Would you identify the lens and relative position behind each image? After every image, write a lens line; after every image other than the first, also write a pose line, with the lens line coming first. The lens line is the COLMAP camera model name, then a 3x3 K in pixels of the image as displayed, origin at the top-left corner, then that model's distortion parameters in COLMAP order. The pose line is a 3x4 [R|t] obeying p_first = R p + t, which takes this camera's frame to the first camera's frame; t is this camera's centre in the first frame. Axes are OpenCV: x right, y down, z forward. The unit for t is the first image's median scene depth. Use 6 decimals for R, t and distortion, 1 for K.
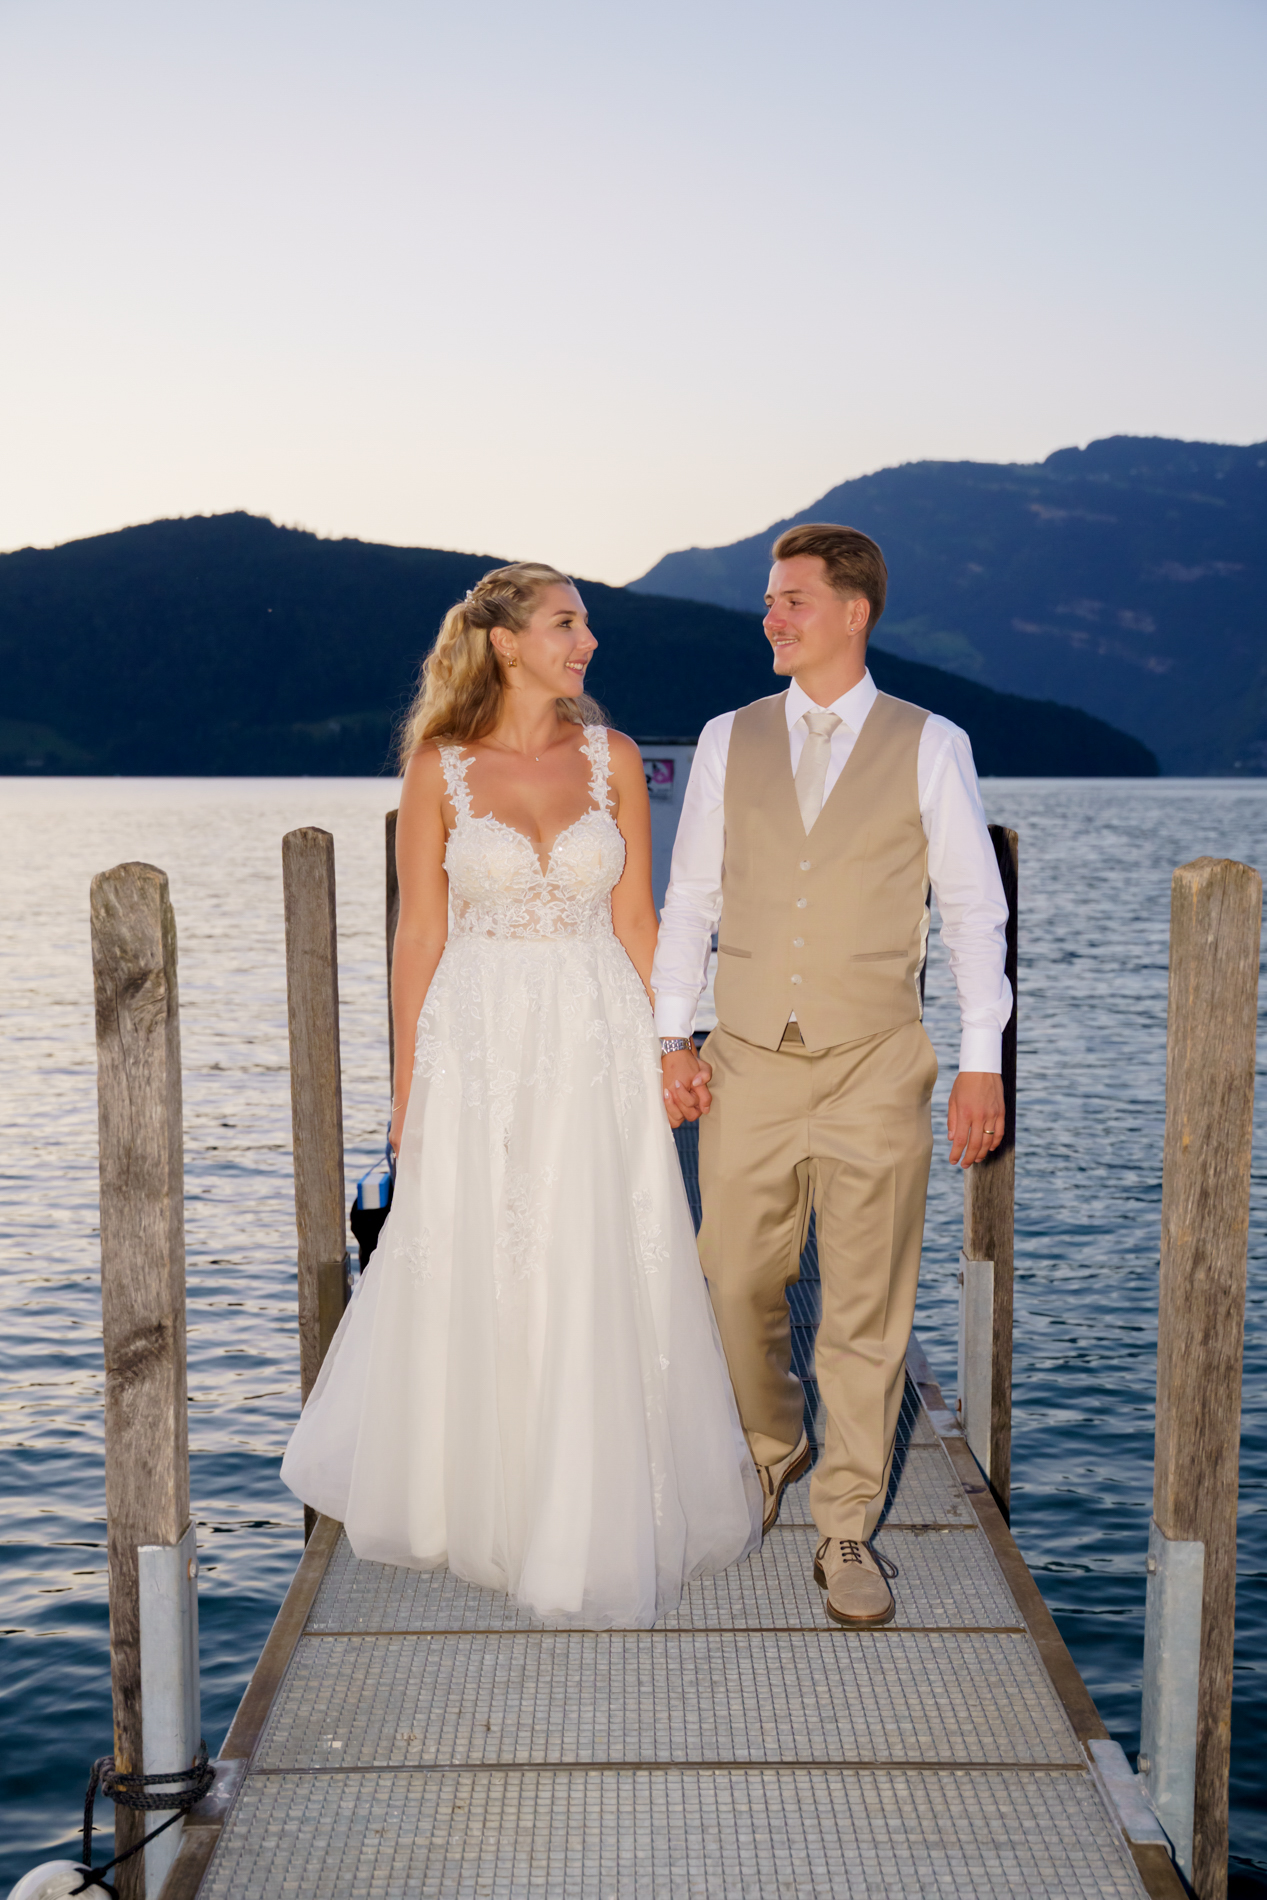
lens RADIAL K [[2085.6, 0, 633.5], [0, 2085.6, 950.0], [0, 0, 1]] dist [-0.007229, -0.002005]
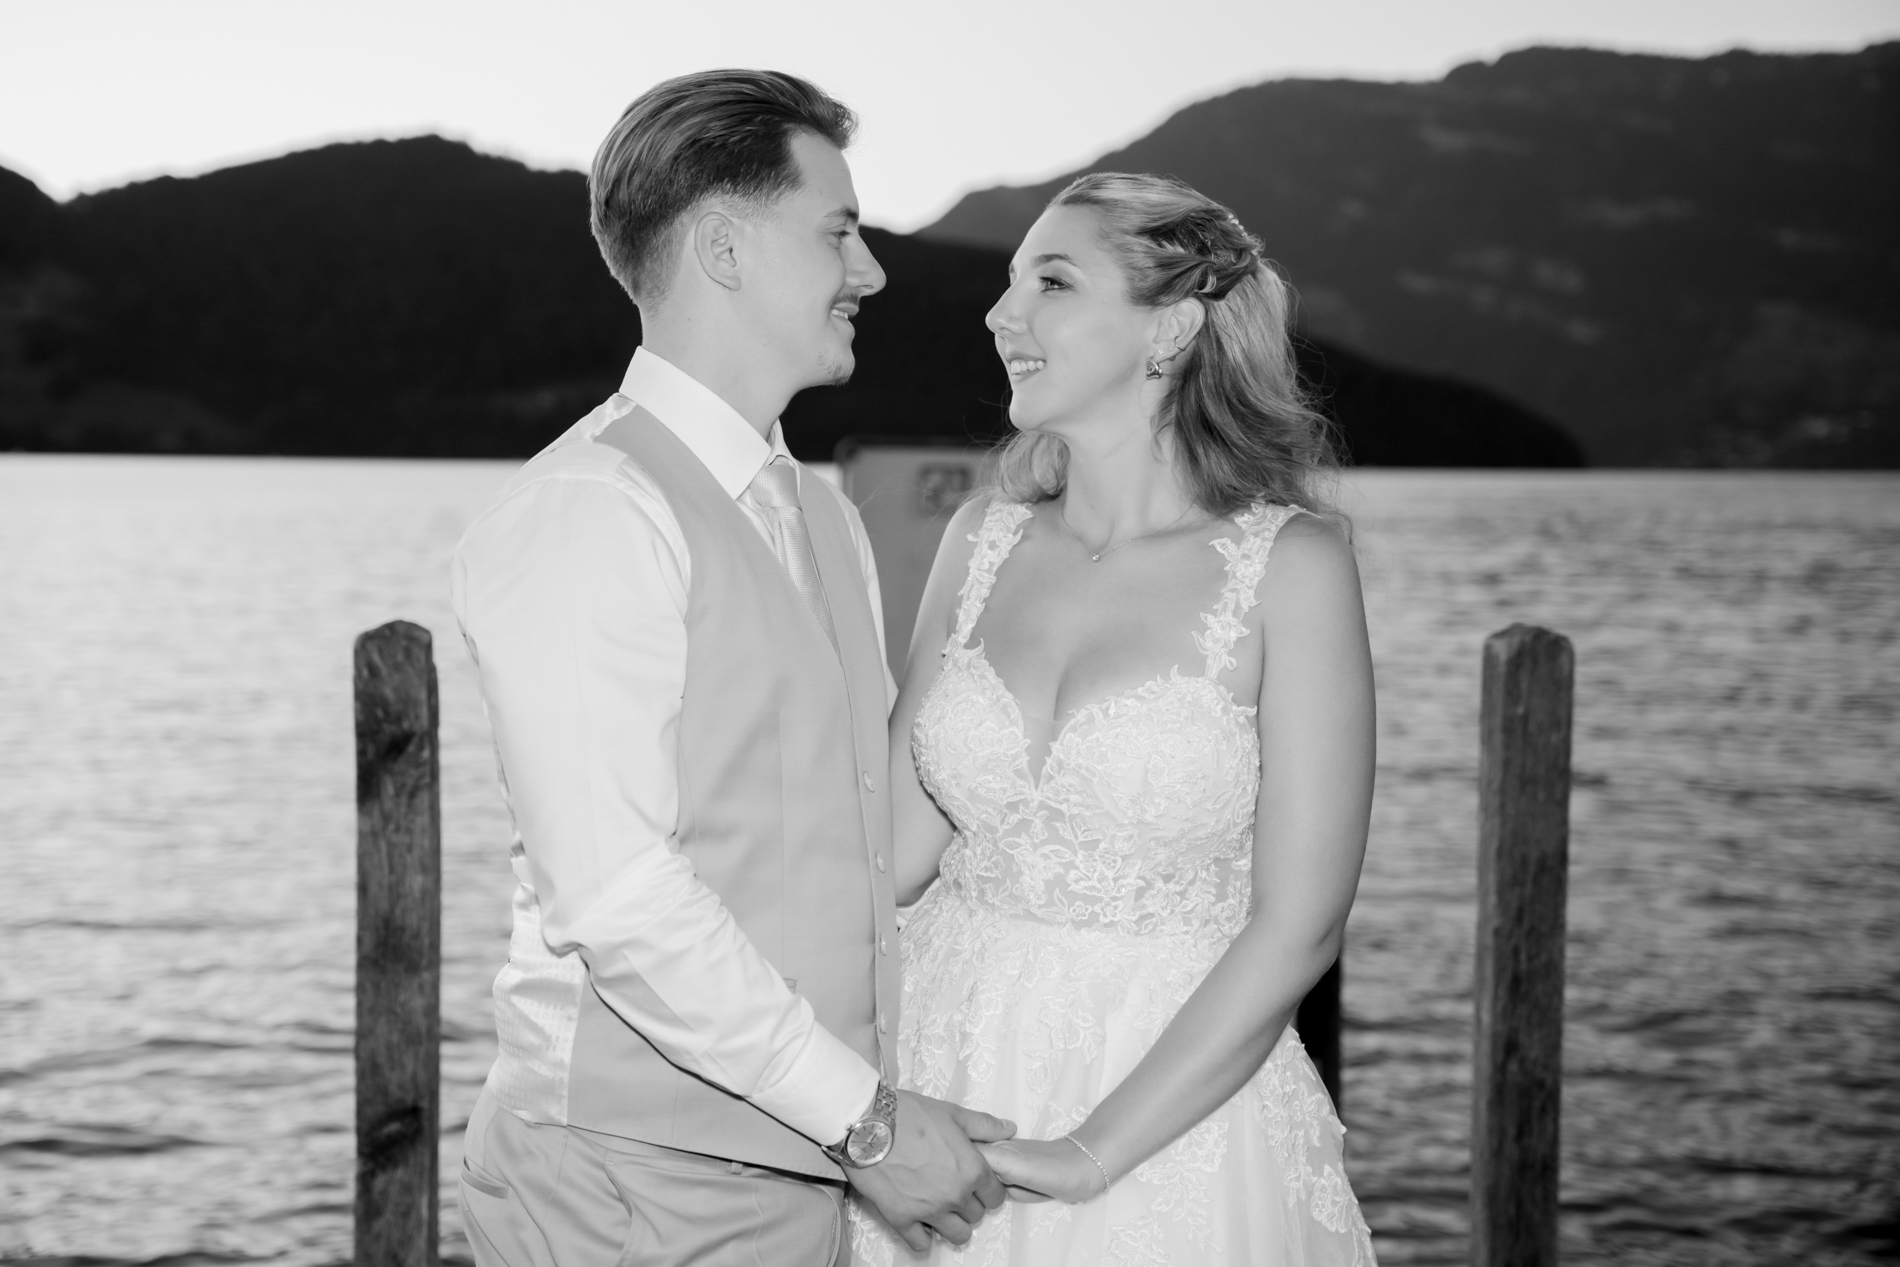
lens RADIAL K [[2754.1, 0, 951.3], [0, 2754.1, 536.0], [0, 0, 1]] dist [0.128188, -0.034159]
pose [[0.999909, 0.009617, -0.009458, 0.026897], [-0.009918, 0.999429, -0.032294, -0.041704], [0.009142, 0.032385, 0.999434, -0.273977]]
